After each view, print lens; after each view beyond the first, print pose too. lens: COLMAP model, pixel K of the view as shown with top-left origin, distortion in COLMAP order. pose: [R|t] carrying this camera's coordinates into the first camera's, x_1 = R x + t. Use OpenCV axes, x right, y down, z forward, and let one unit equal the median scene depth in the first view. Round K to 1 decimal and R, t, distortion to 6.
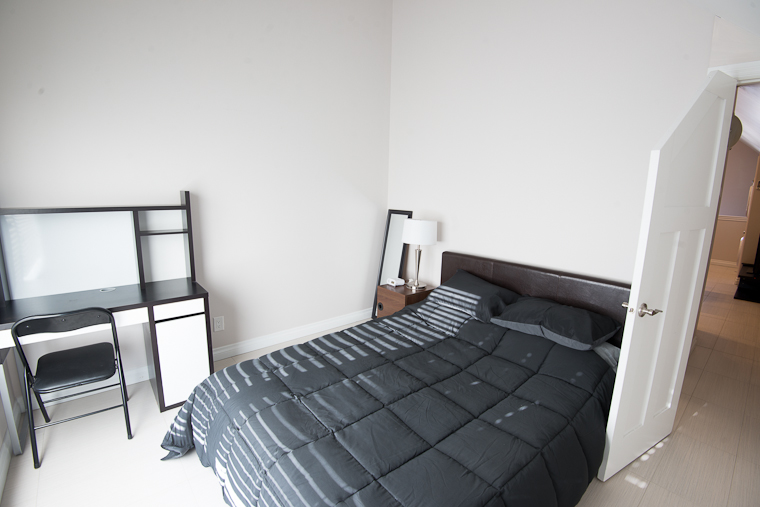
lens RADIAL K [[342.5, 0, 380.0], [0, 342.5, 253.5], [0, 0, 1]] dist [0.000489, -0.000178]
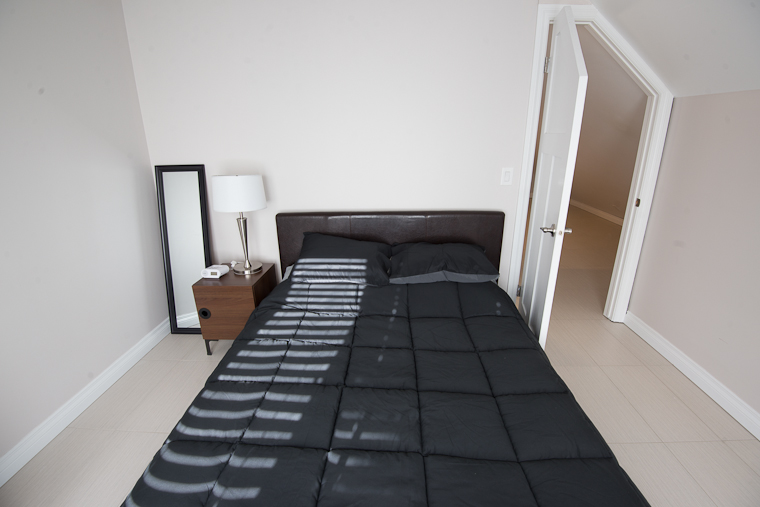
lens RADIAL K [[345.1, 0, 380.0], [0, 345.1, 253.5], [0, 0, 1]] dist [-0.048961, -0.000050]
pose [[0.667349, -0.262573, 0.696922, -0.271858], [0.157944, 0.964399, 0.212106, -0.060222], [-0.727804, -0.031475, 0.685062, 0.412773]]
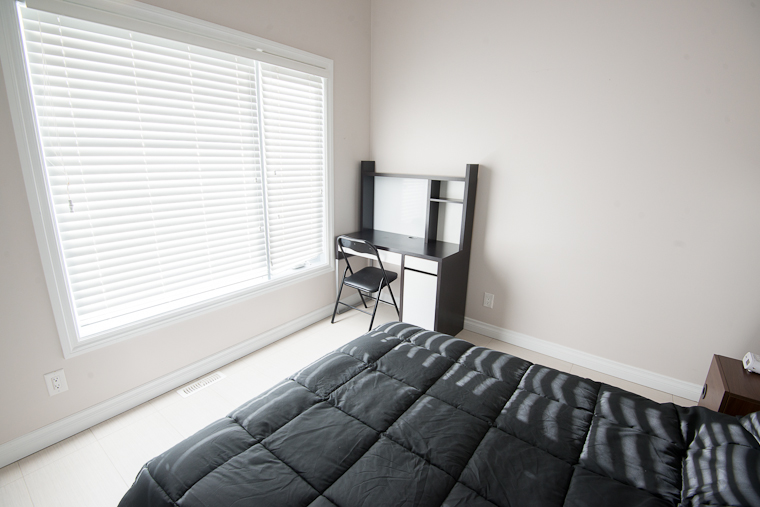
lens RADIAL K [[349.7, 0, 380.0], [0, 349.7, 253.5], [0, 0, 1]] dist [-0.033934, -0.000385]
pose [[0.225040, 0.234882, -0.945615, 0.446192], [-0.205567, 0.960109, 0.189561, -0.062977], [0.952417, 0.151729, 0.264347, 0.491973]]
